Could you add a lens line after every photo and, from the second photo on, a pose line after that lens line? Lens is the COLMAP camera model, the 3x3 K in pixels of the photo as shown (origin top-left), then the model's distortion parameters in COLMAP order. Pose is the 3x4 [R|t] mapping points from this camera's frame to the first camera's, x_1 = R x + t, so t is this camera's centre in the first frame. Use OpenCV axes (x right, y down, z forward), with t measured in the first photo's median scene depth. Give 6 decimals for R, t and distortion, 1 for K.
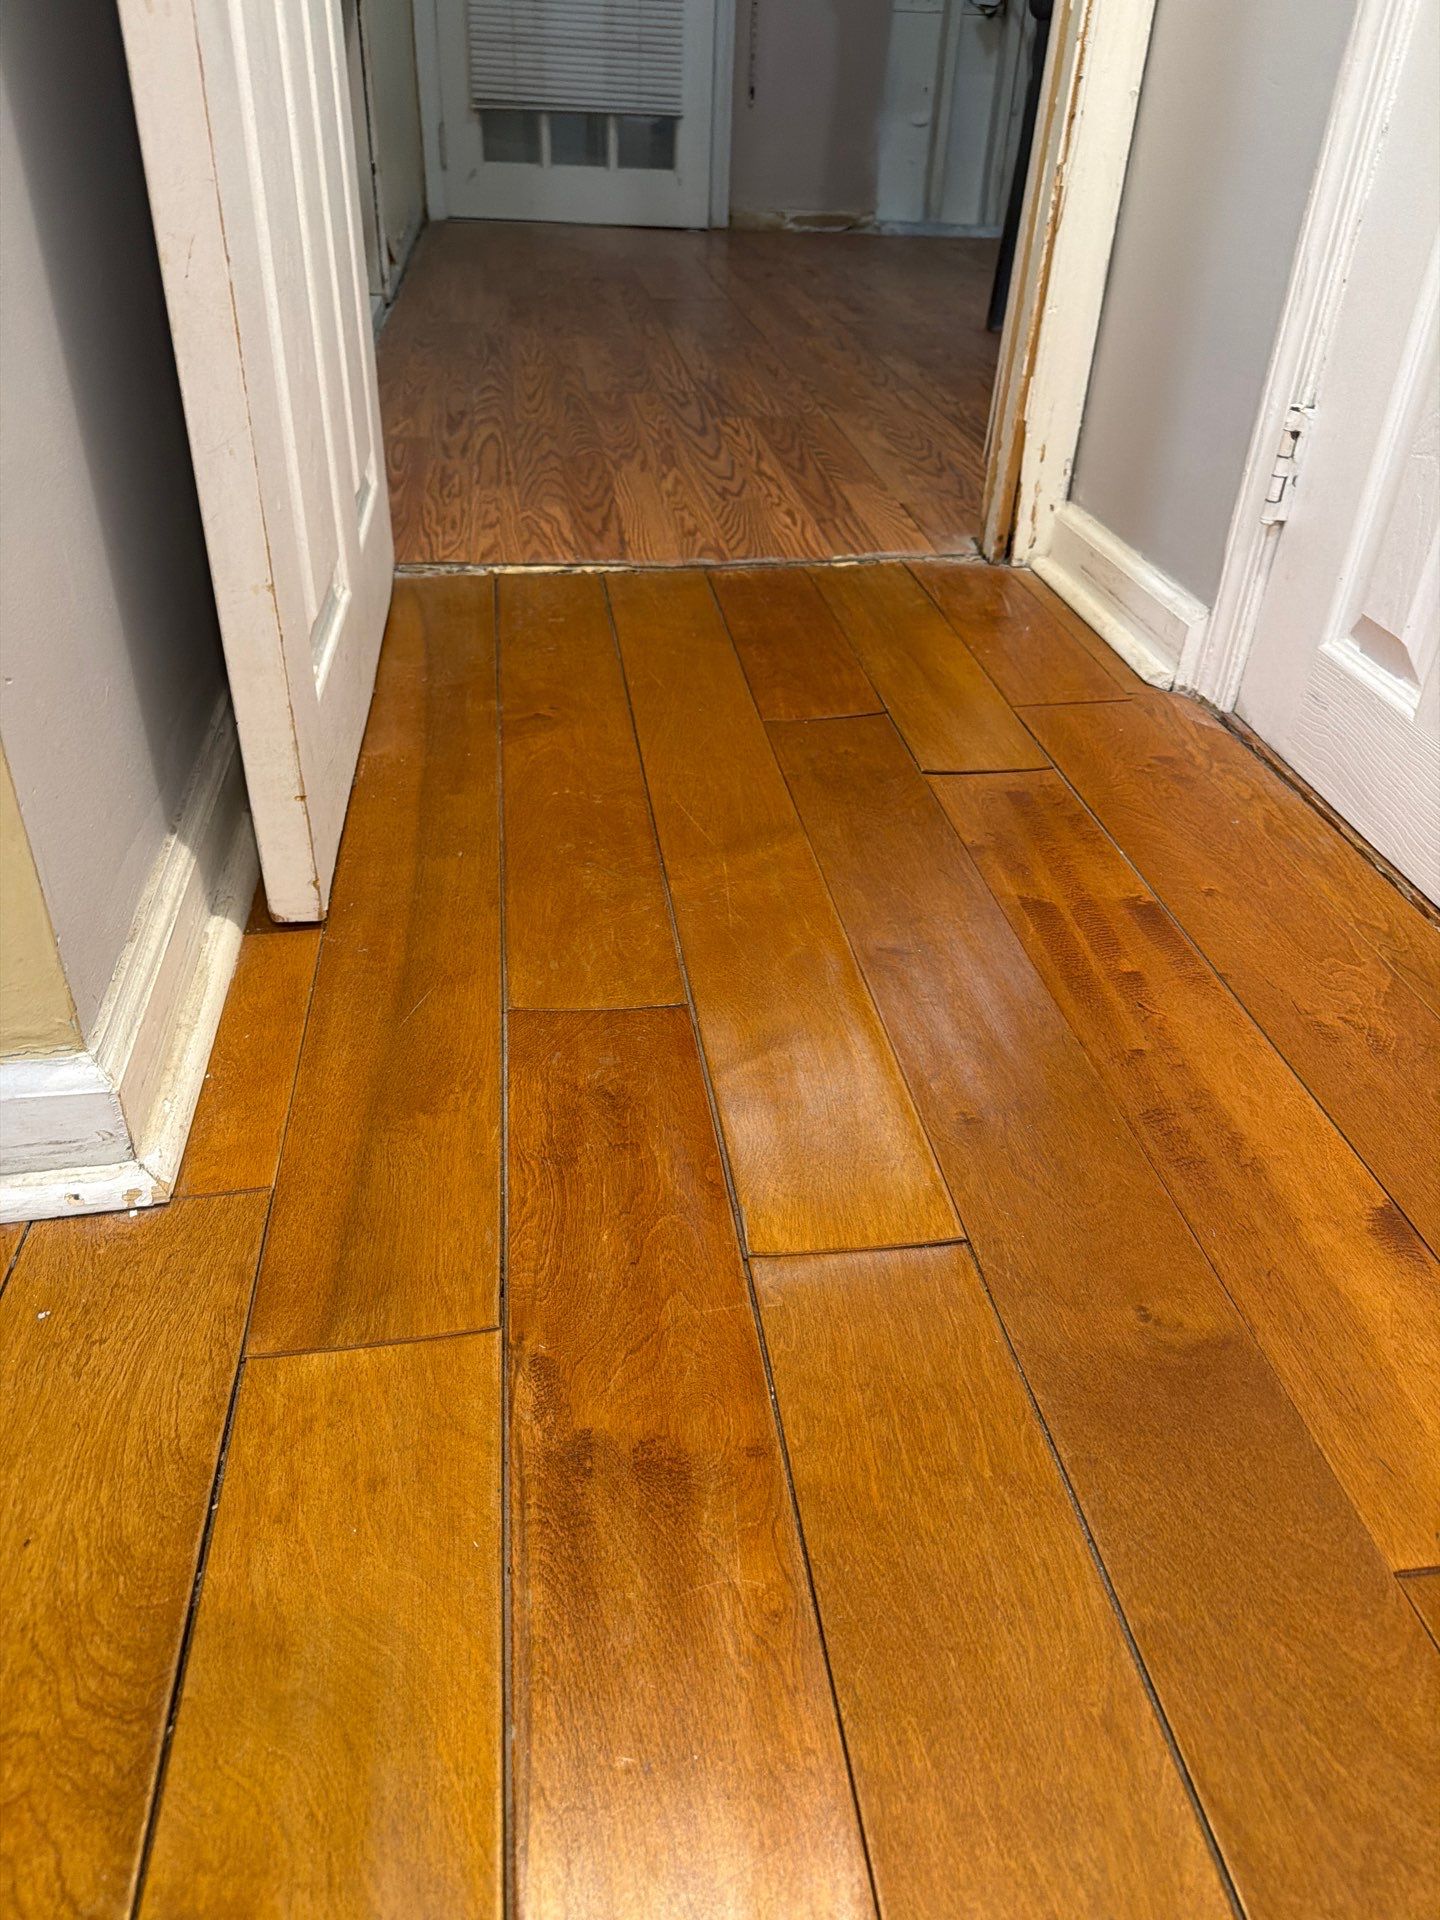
lens RADIAL K [[1353.1, 0, 725.4], [0, 1353.1, 992.7], [0, 0, 1]] dist [0.056896, -0.075950]
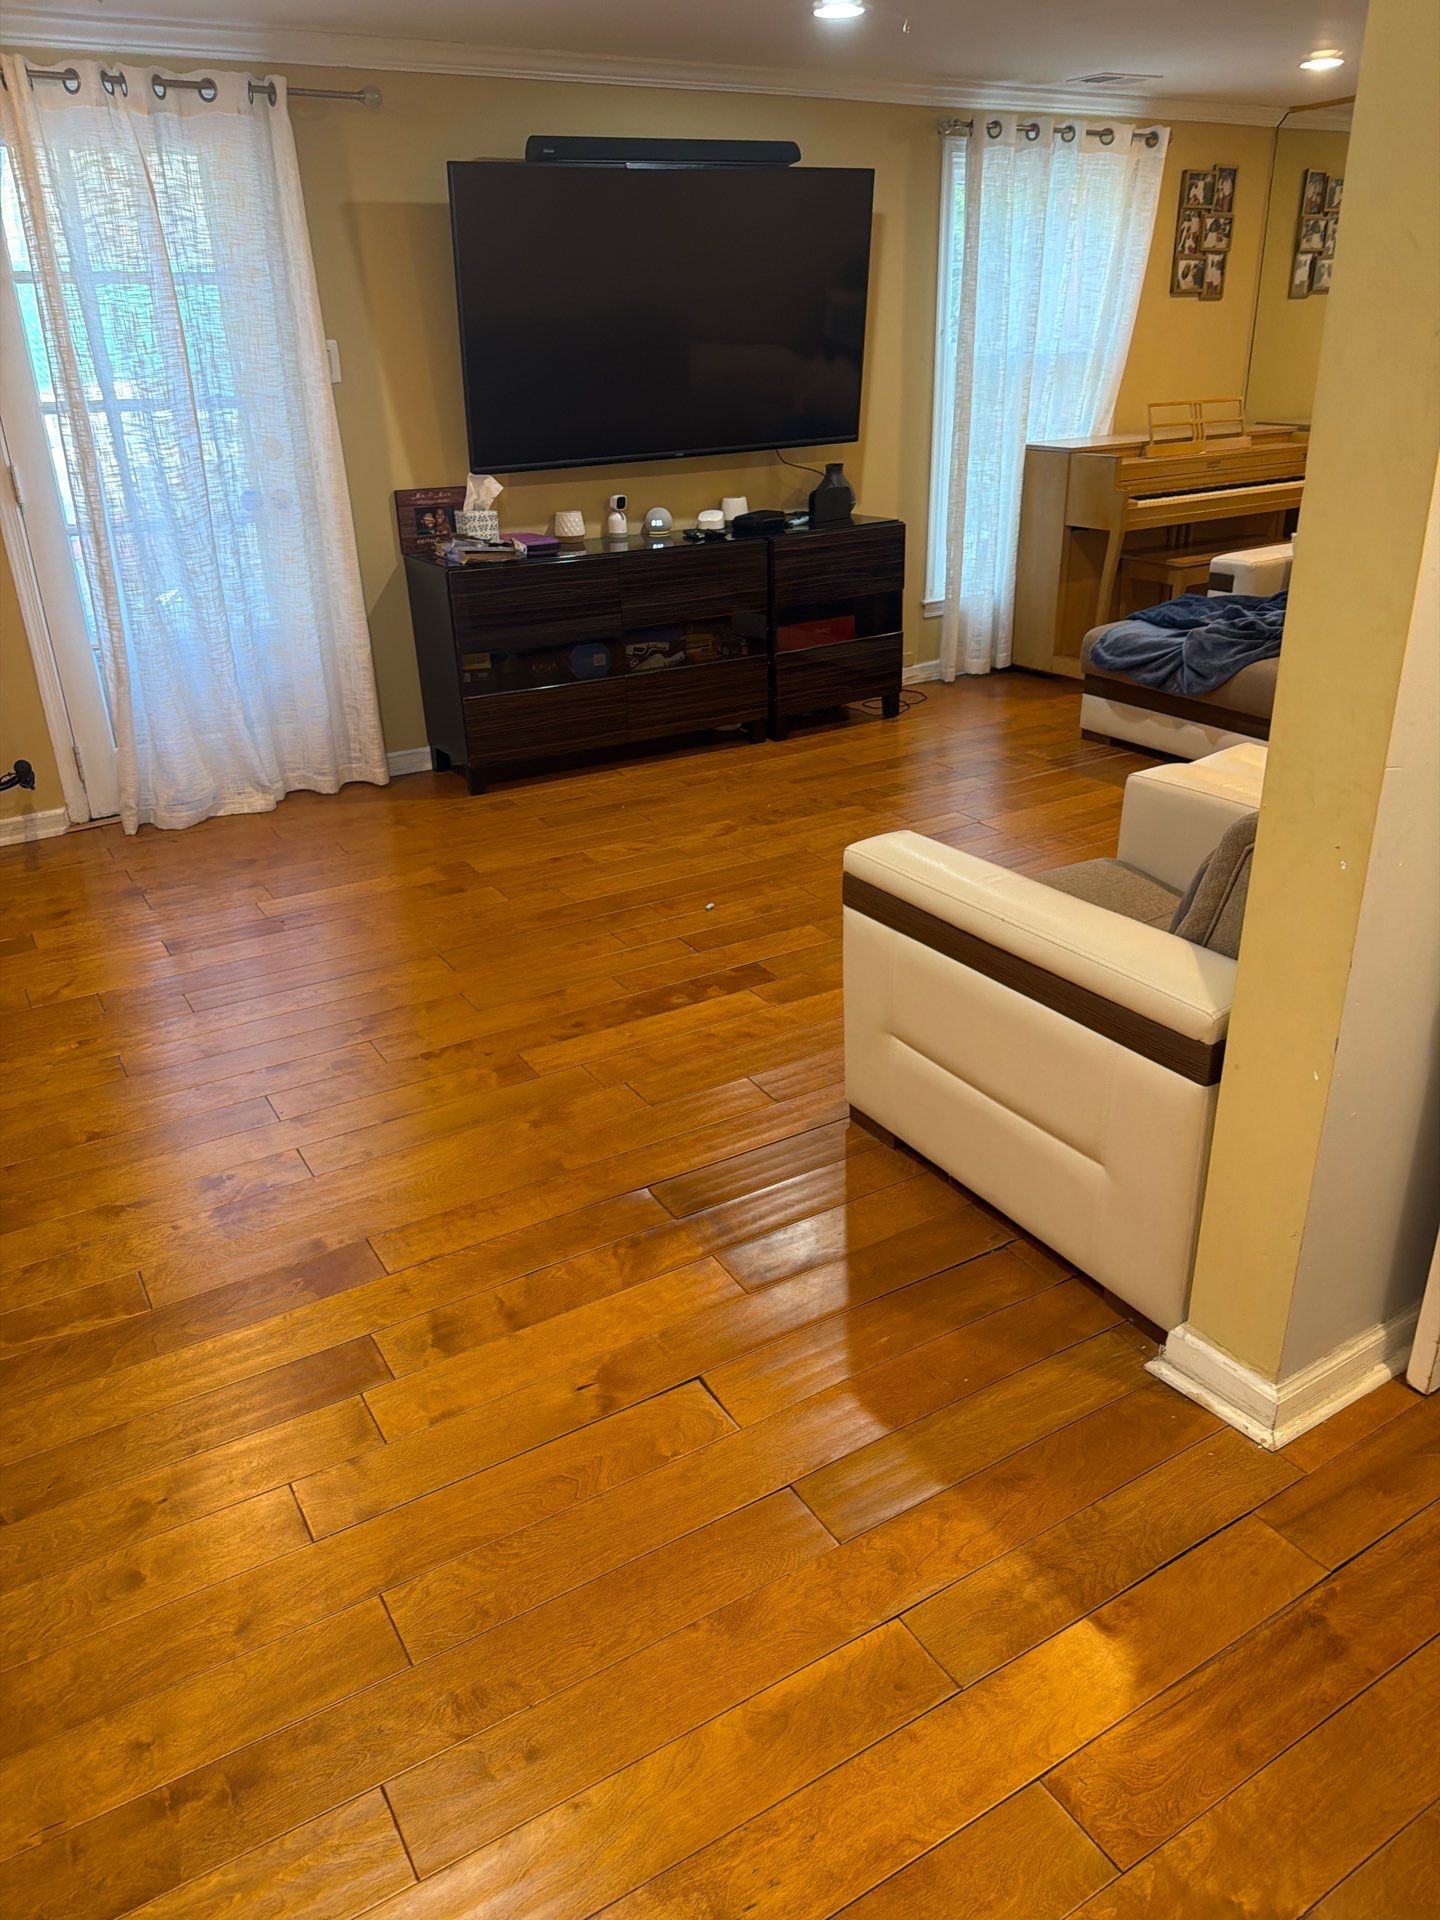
lens RADIAL K [[1353.1, 0, 724.6], [0, 1353.1, 954.8], [0, 0, 1]] dist [0.056896, -0.075950]
pose [[0.401402, 0.335096, -0.852401, 0.414068], [-0.486714, 0.866428, 0.111413, -0.172838], [0.775878, 0.370154, 0.510882, -0.575189]]
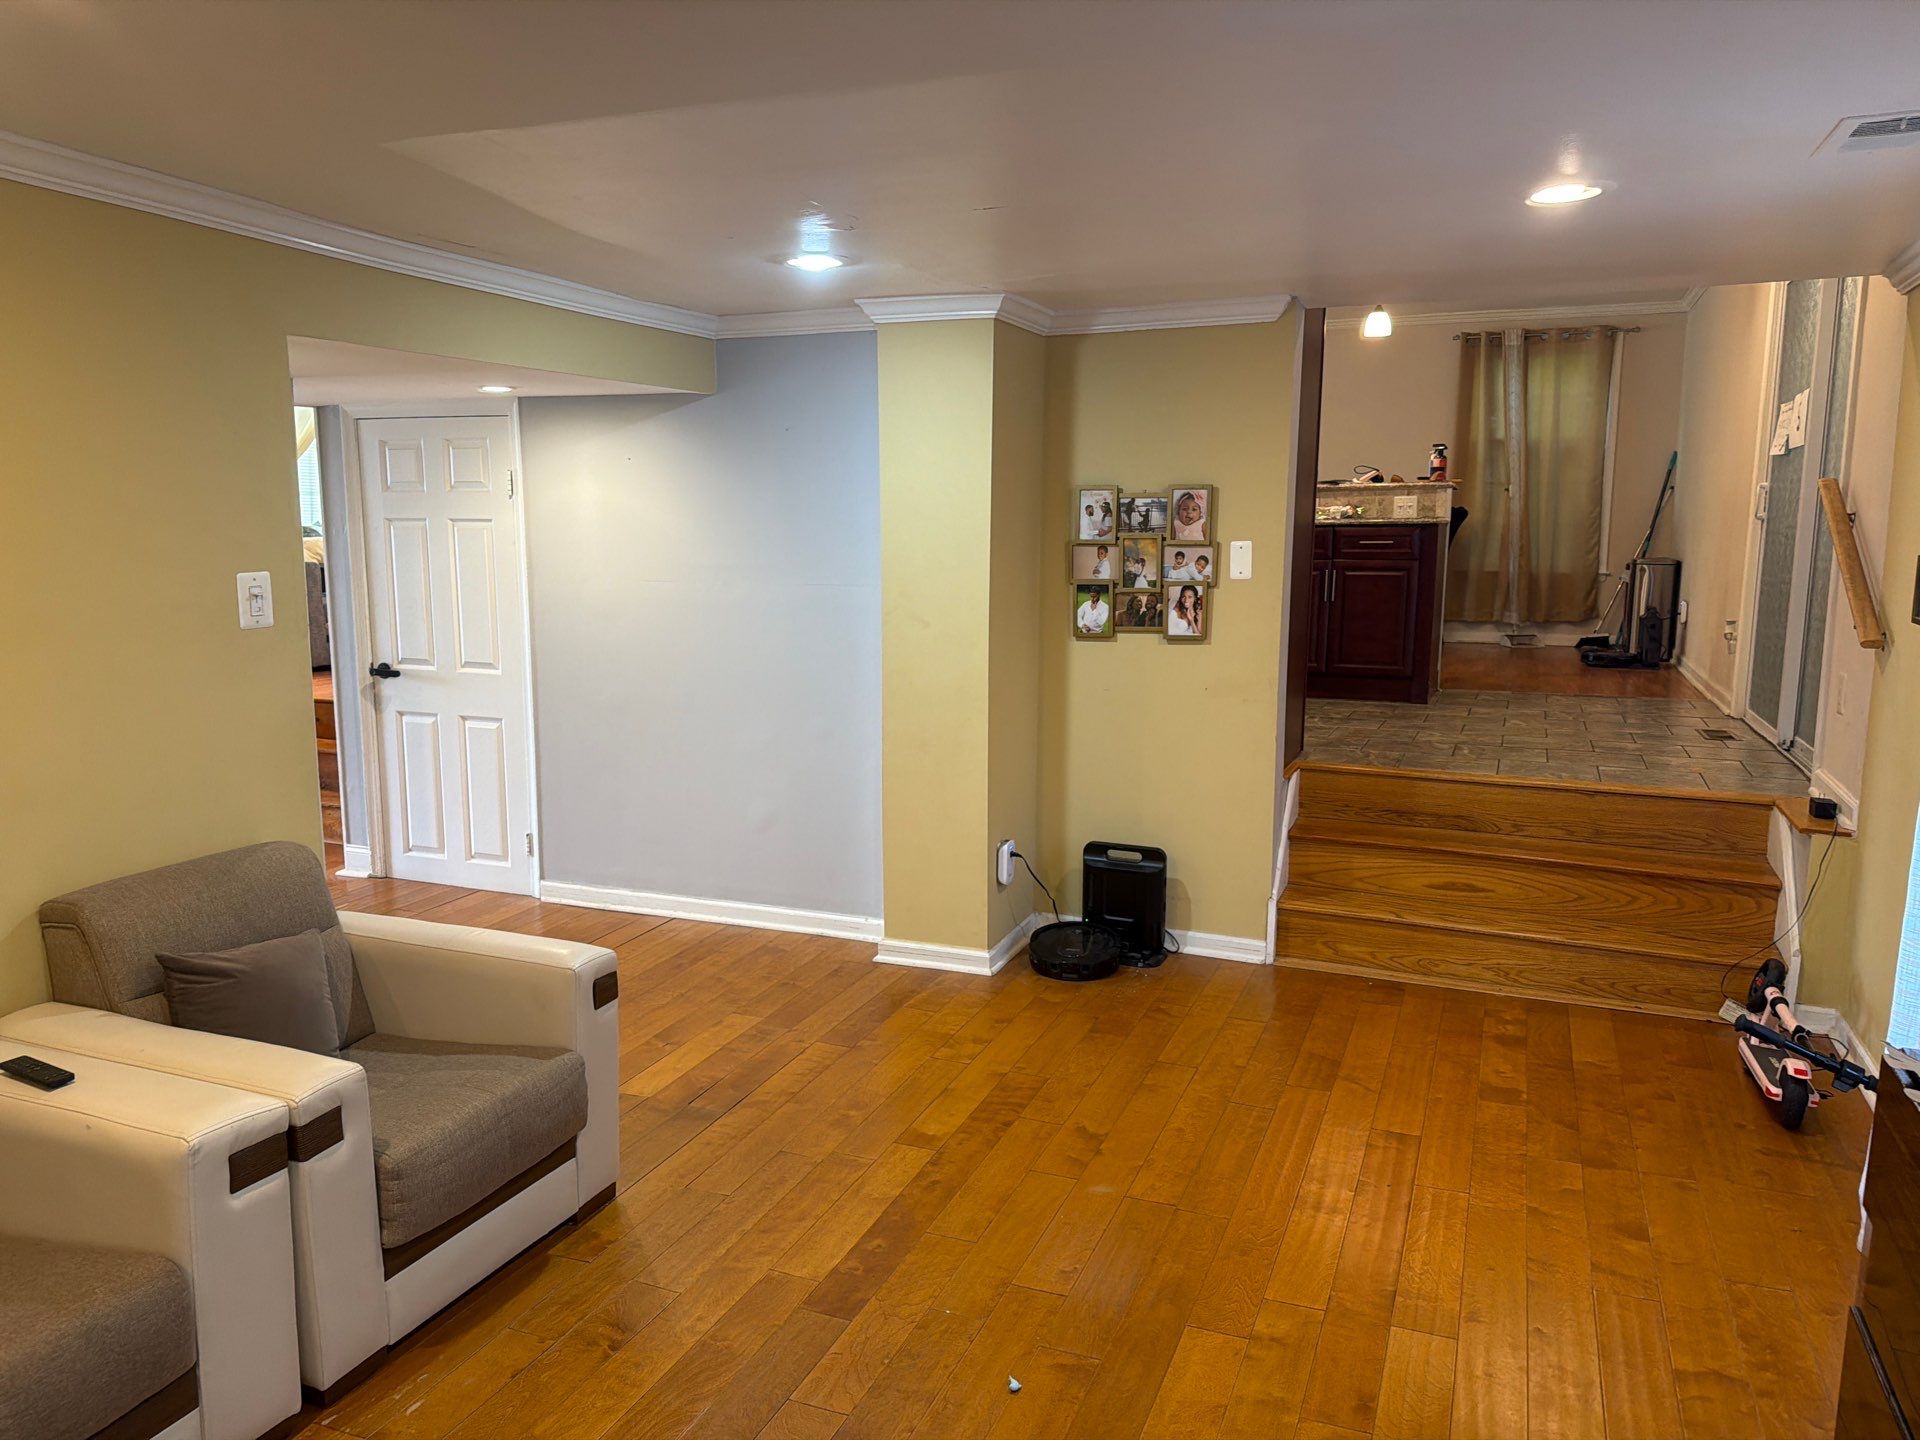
lens RADIAL K [[1353.1, 0, 969.3], [0, 1353.1, 718.9], [0, 0, 1]] dist [0.056896, -0.075950]
pose [[-0.865320, -0.108350, 0.489369, -1.841589], [0.256740, 0.742724, 0.618422, -1.287677], [-0.430472, 0.660773, -0.614876, 0.791891]]
